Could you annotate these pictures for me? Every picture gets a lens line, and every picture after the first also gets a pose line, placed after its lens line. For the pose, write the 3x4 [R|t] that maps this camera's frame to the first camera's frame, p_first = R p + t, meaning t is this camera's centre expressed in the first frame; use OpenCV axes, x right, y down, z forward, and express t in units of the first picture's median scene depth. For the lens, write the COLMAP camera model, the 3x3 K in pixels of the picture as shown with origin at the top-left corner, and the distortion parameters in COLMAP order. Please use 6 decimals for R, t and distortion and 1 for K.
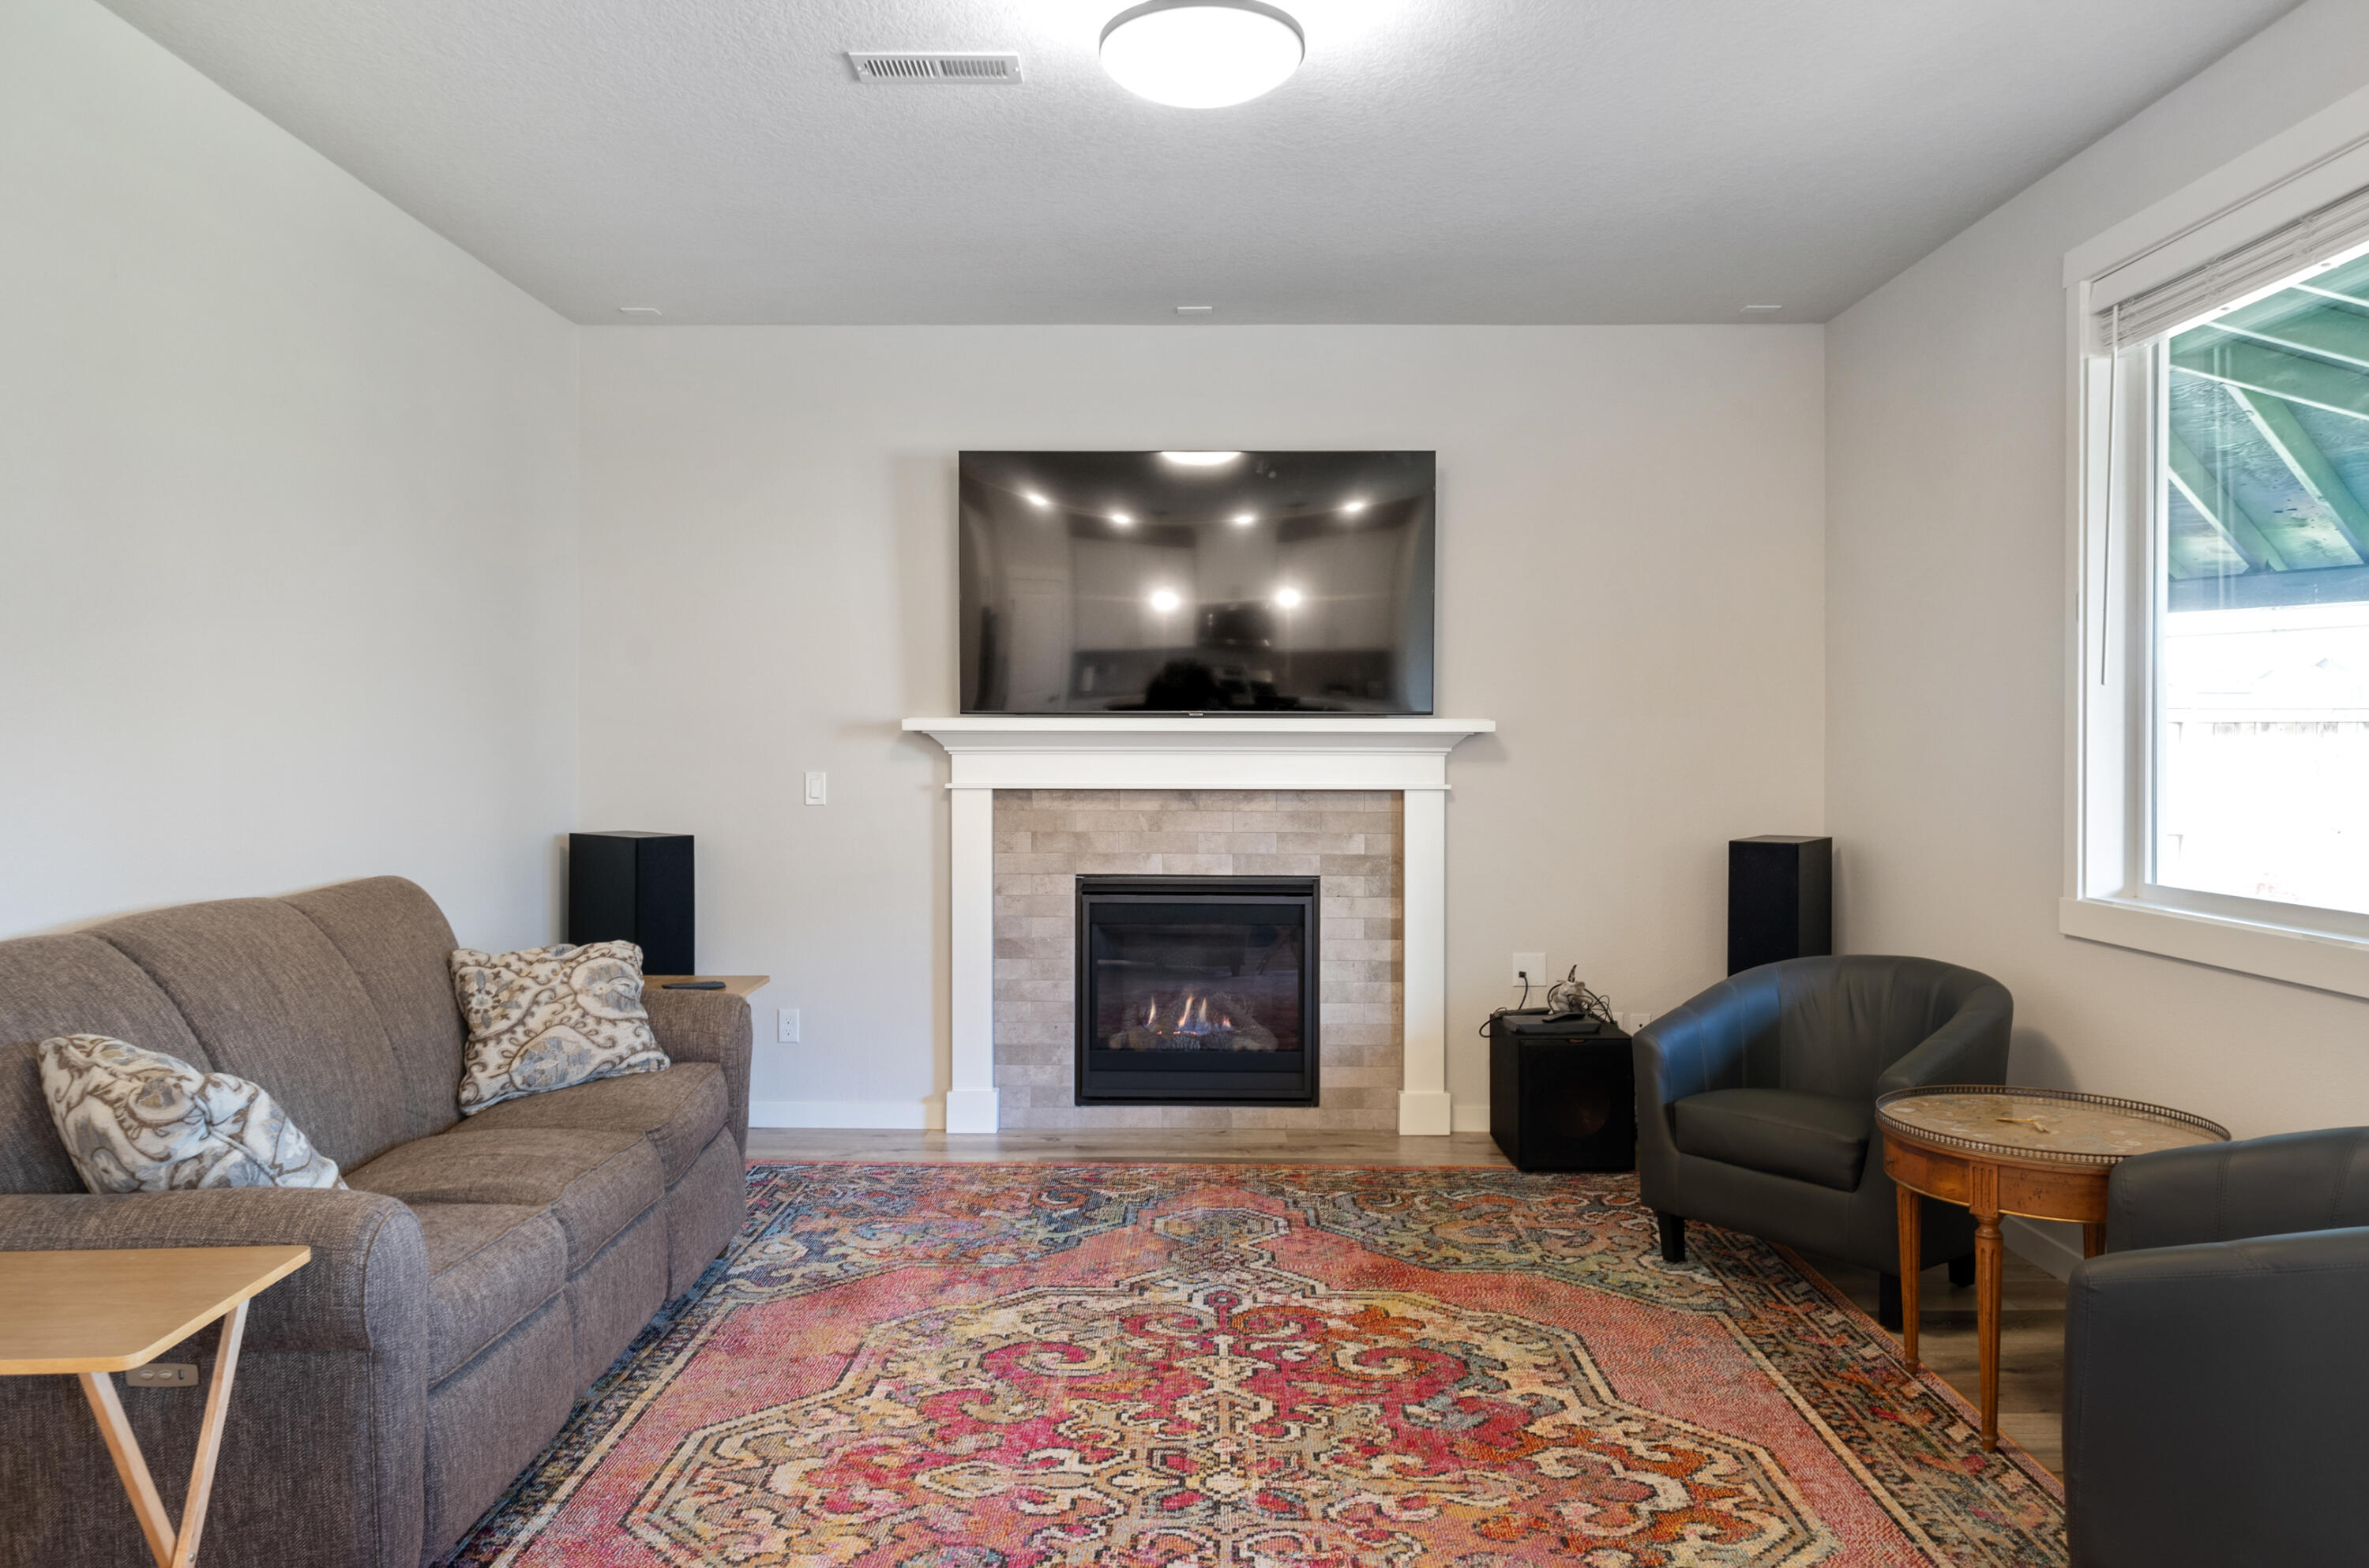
lens RADIAL K [[1605.4, 0, 1176.8], [0, 1605.4, 760.9], [0, 0, 1]] dist [-0.001364, 0.004966]
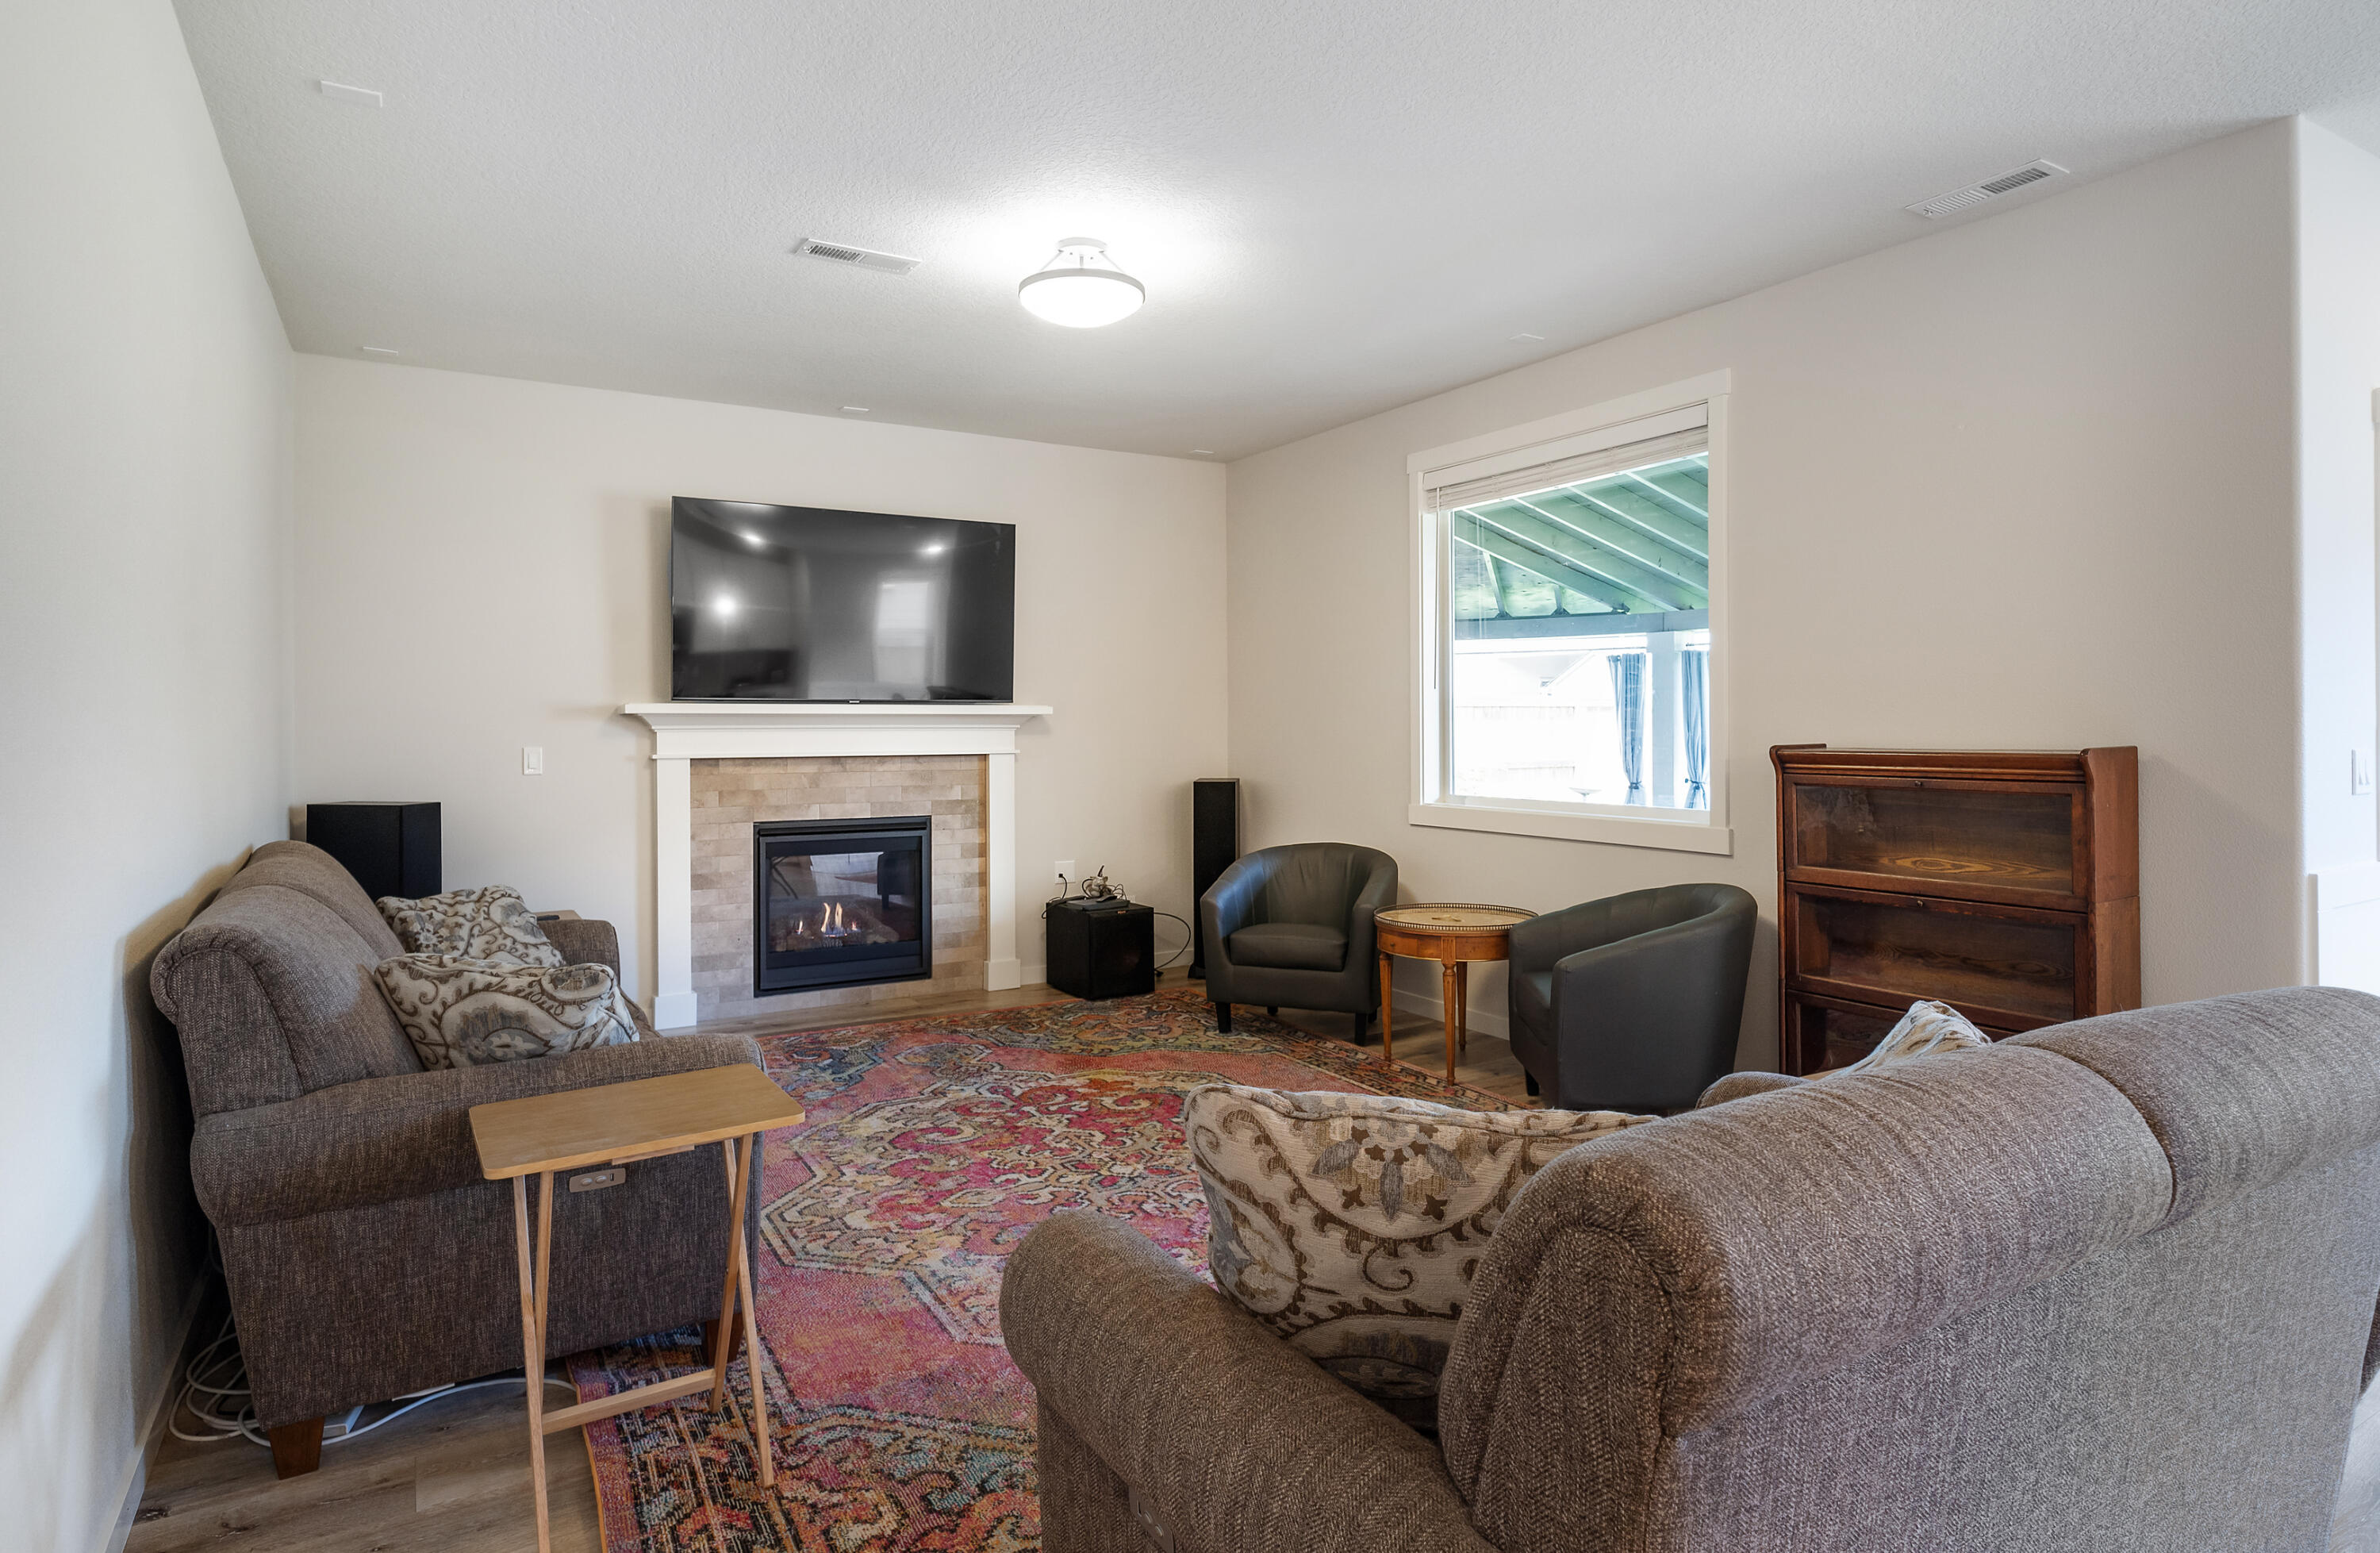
lens RADIAL K [[1277.9, 0, 1184.6], [0, 1277.9, 725.9], [0, 0, 1]] dist [-0.006151, 0.000564]
pose [[0.852584, -0.005289, 0.522564, -0.330726], [0.009593, 0.999939, -0.005531, 0.000777], [-0.522503, 0.009729, 0.852582, -0.087741]]
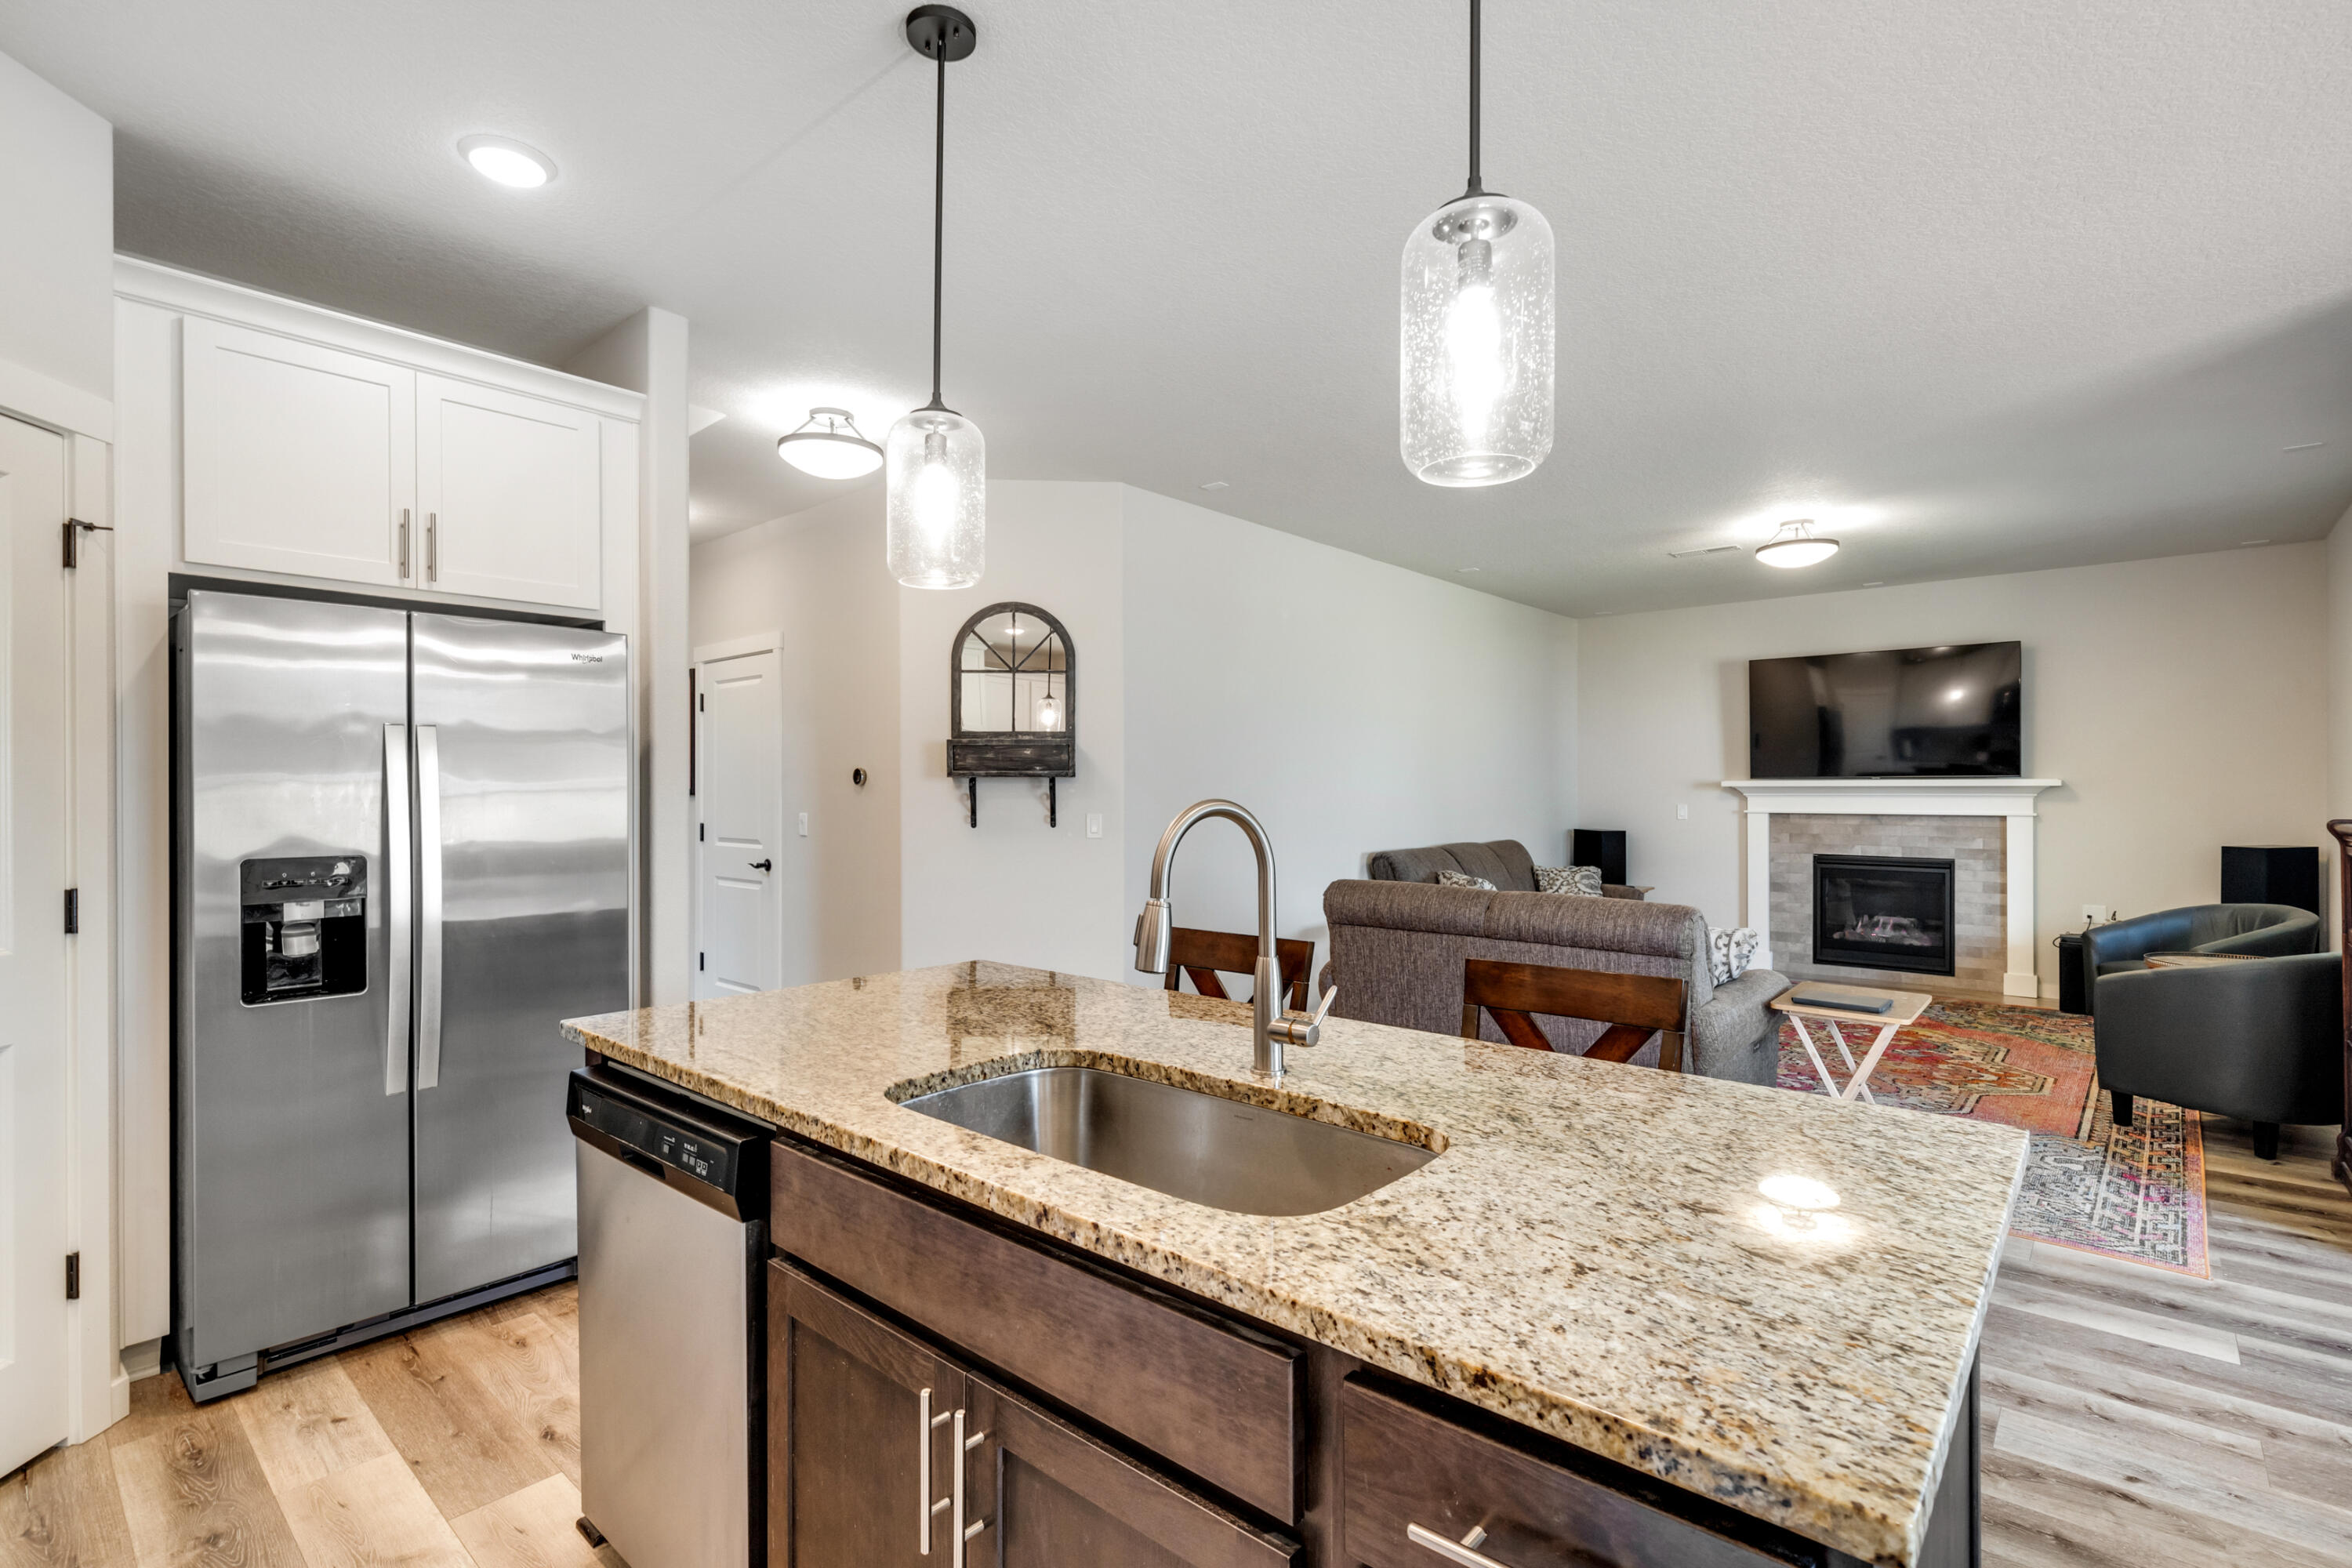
lens RADIAL K [[1091.4, 0, 1168.2], [0, 1091.4, 790.5], [0, 0, 1]] dist [0.002053, -0.001845]
pose [[0.755161, -0.002723, -0.655534, 0.254619], [-0.002123, 0.999976, -0.006598, -0.001590], [0.655536, 0.006374, 0.755137, -0.686507]]
